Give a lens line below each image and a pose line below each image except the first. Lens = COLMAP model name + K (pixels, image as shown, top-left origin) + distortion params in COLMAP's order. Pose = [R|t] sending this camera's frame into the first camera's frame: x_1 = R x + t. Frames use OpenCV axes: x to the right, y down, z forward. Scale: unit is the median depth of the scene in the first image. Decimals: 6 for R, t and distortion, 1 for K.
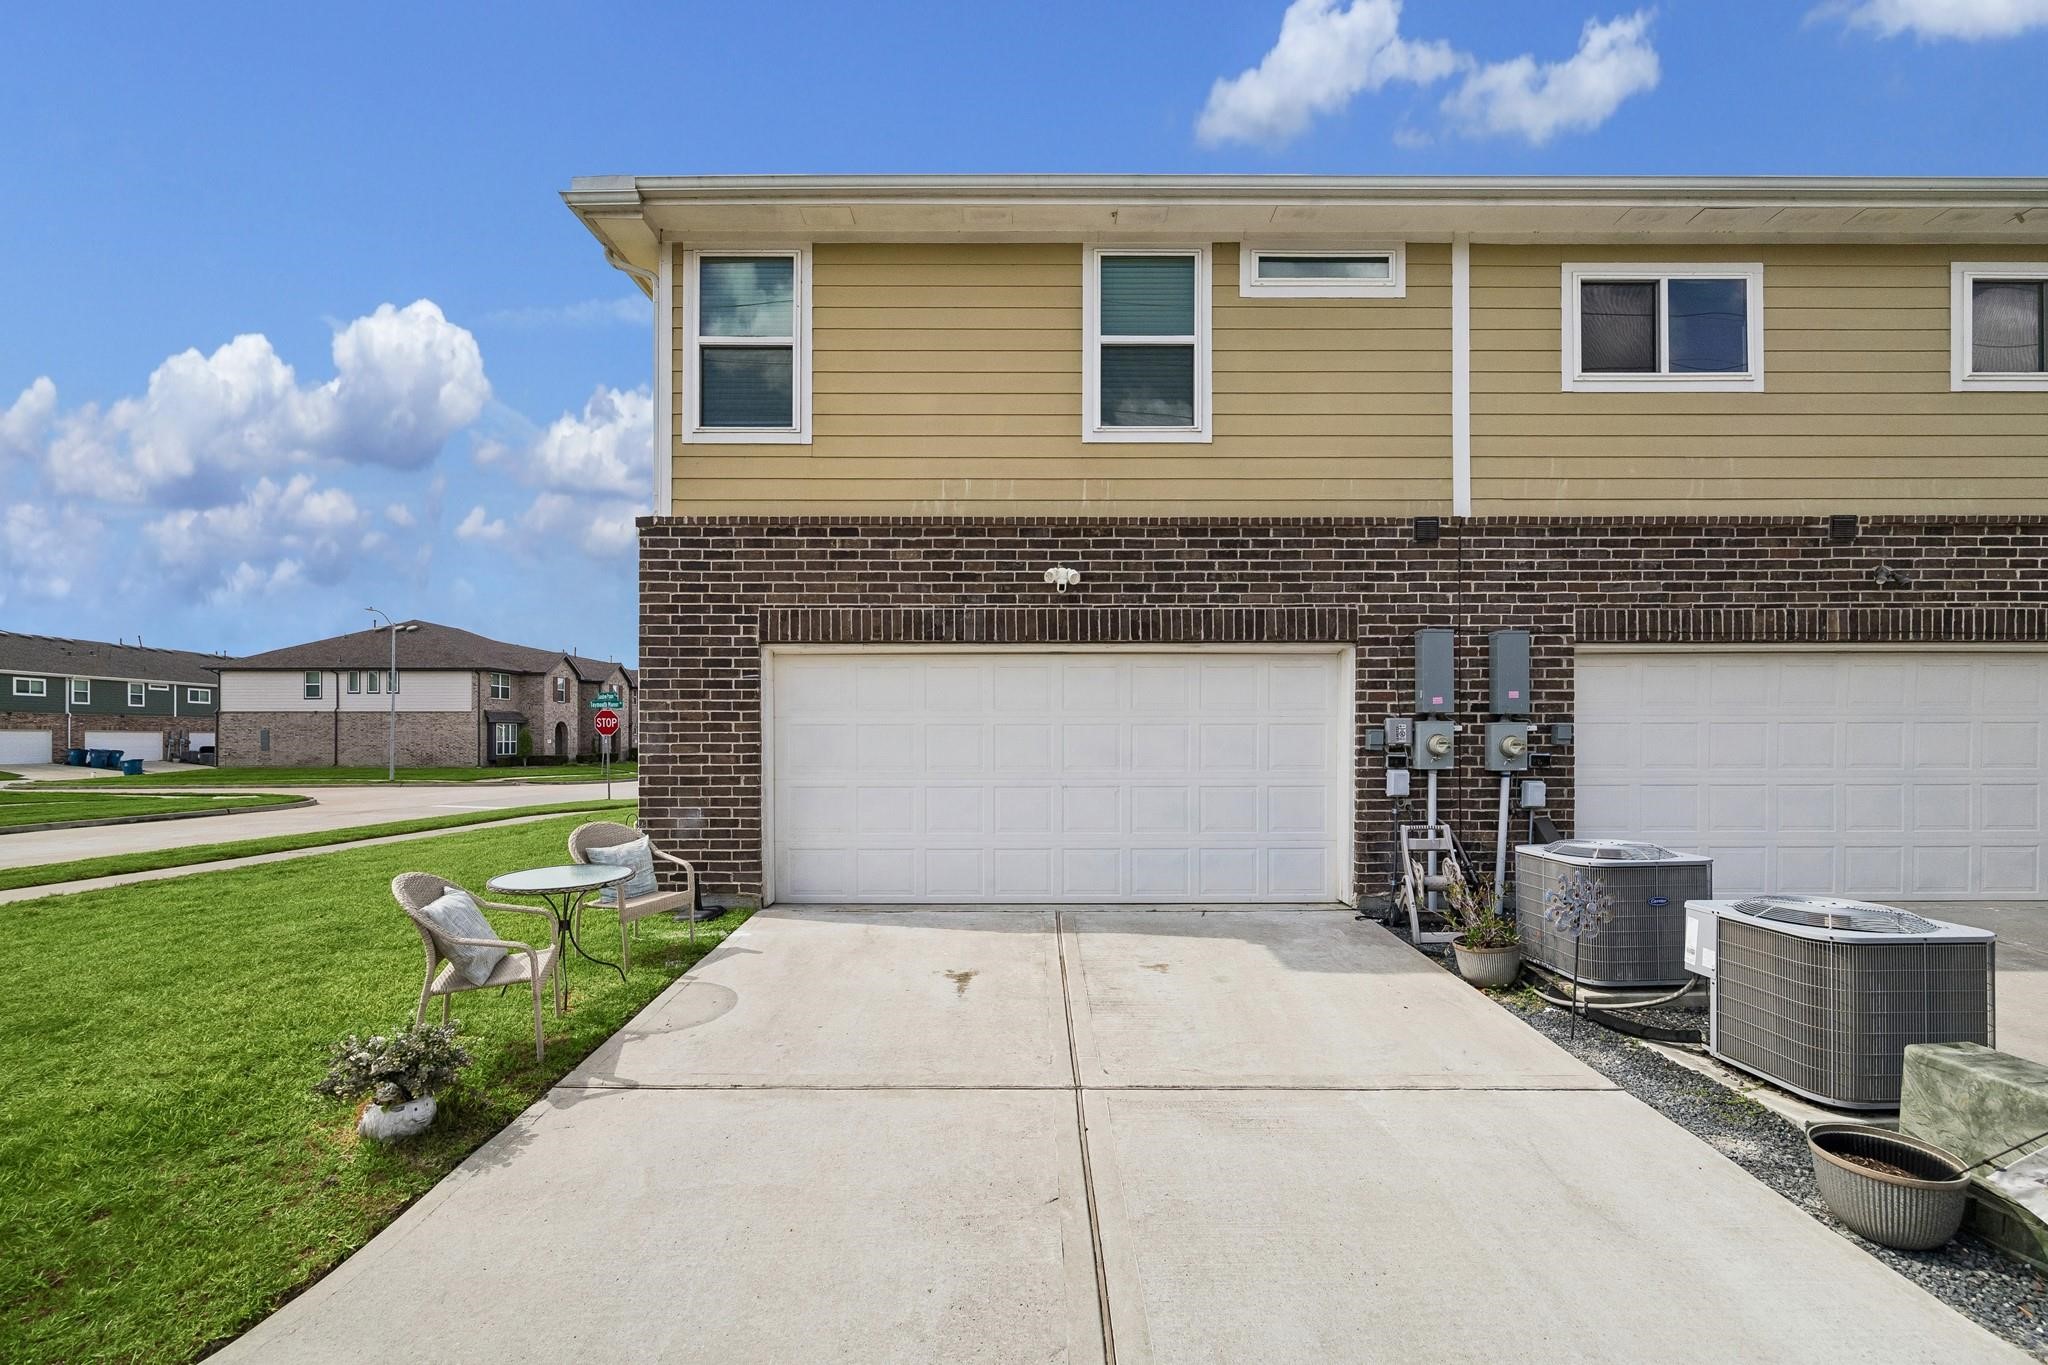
lens RADIAL K [[825.1, 0, 1069.0], [0, 825.1, 728.1], [0, 0, 1]] dist [-0.001810, 0.000206]
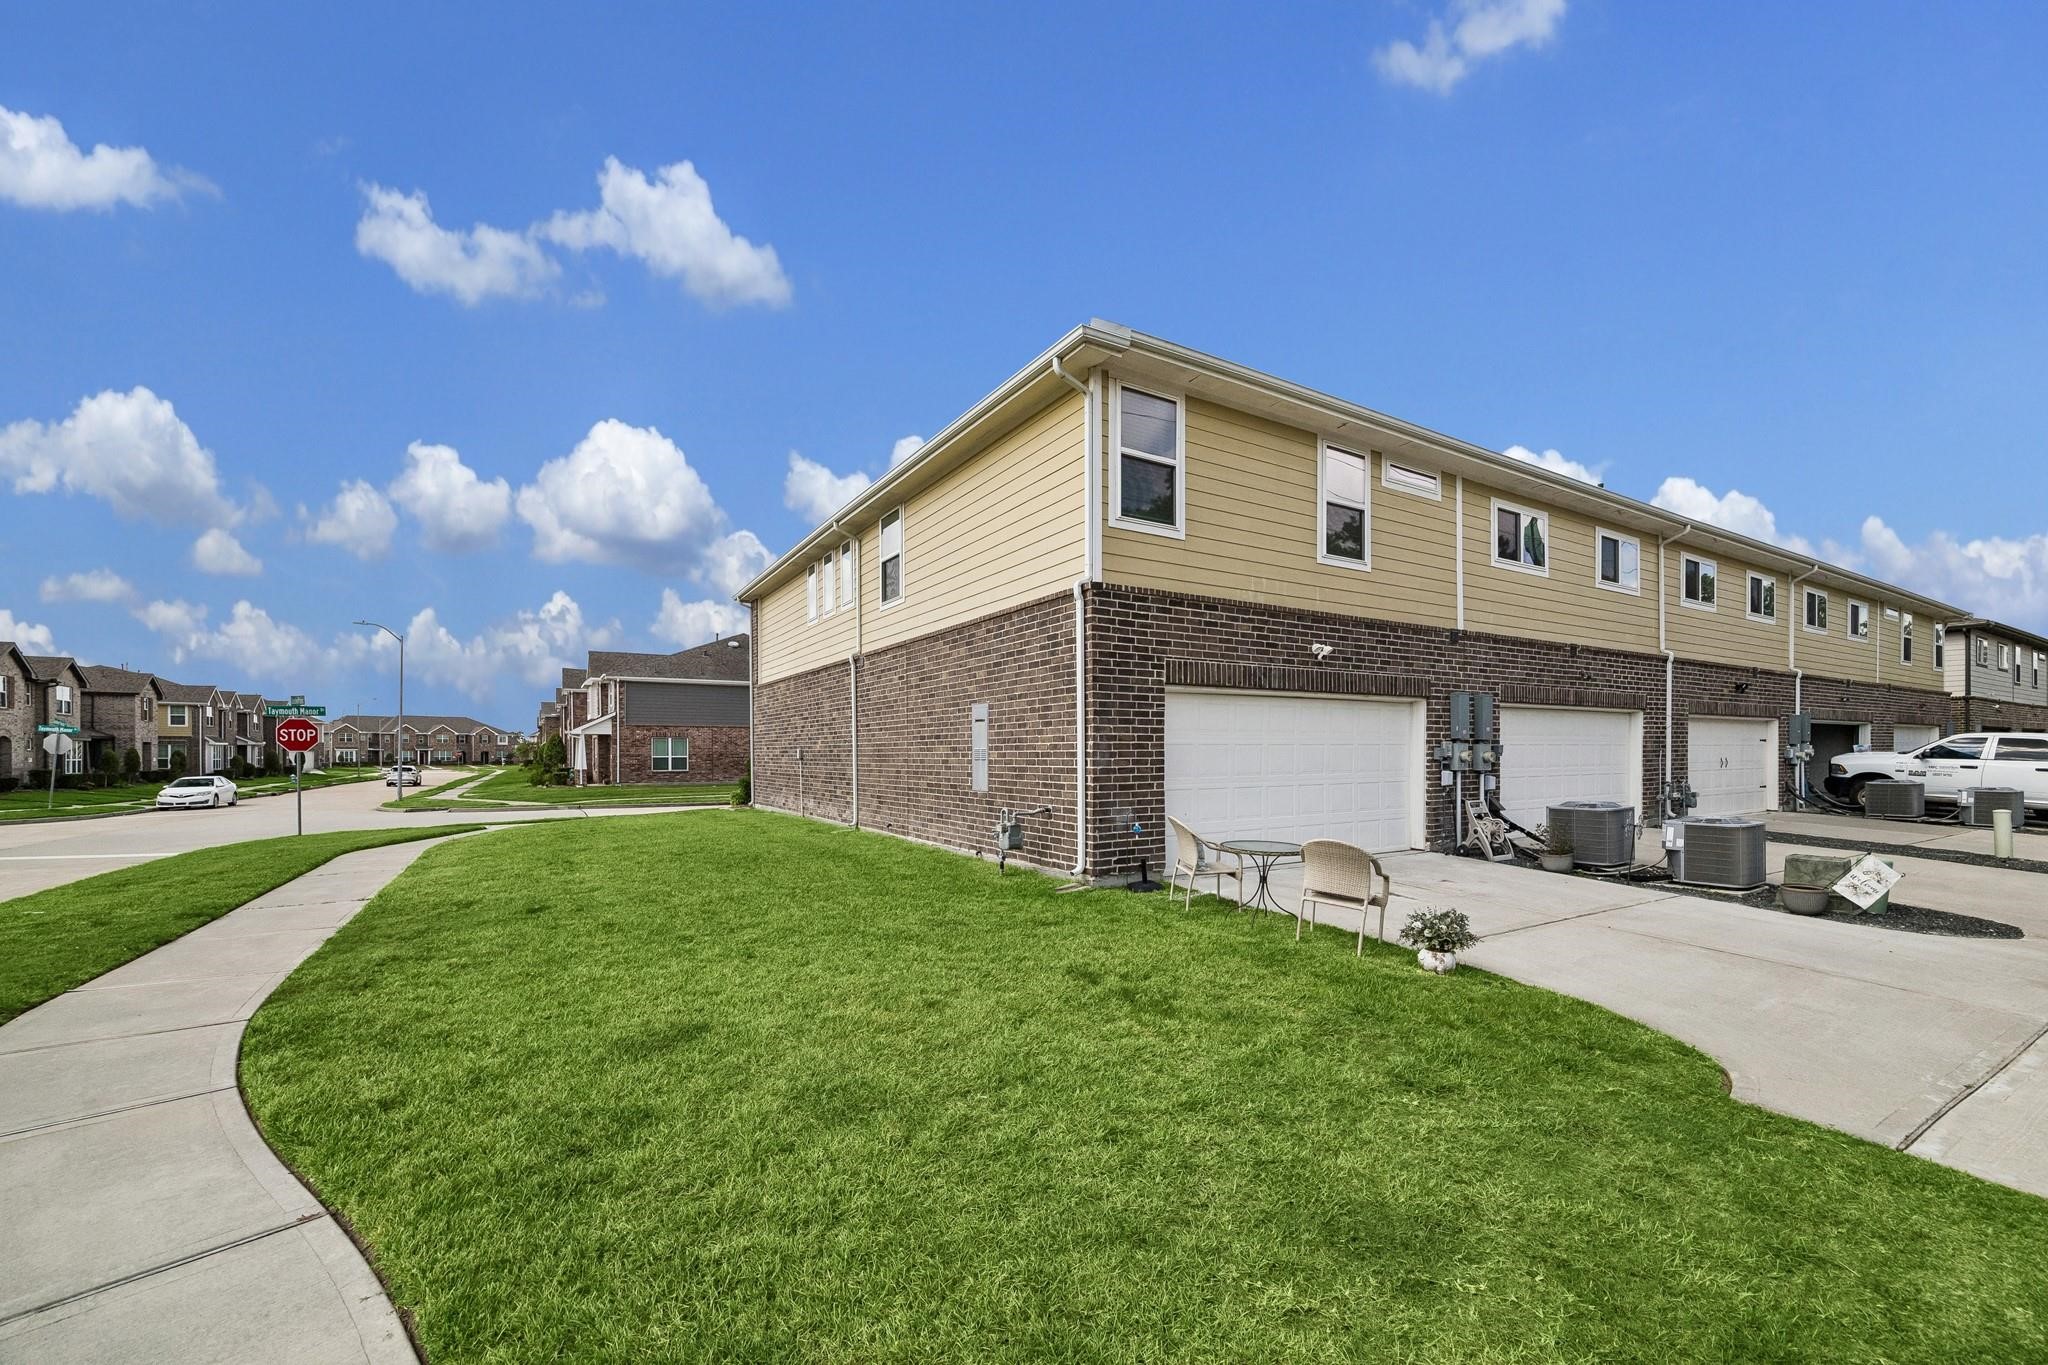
lens RADIAL K [[806.0, 0, 1015.9], [0, 806.0, 755.4], [0, 0, 1]] dist [-0.000377, -0.000037]
pose [[0.858237, -0.004898, 0.513231, -1.264878], [0.001581, 0.999975, 0.006900, 0.004483], [-0.513252, -0.005110, 0.858223, -0.010627]]
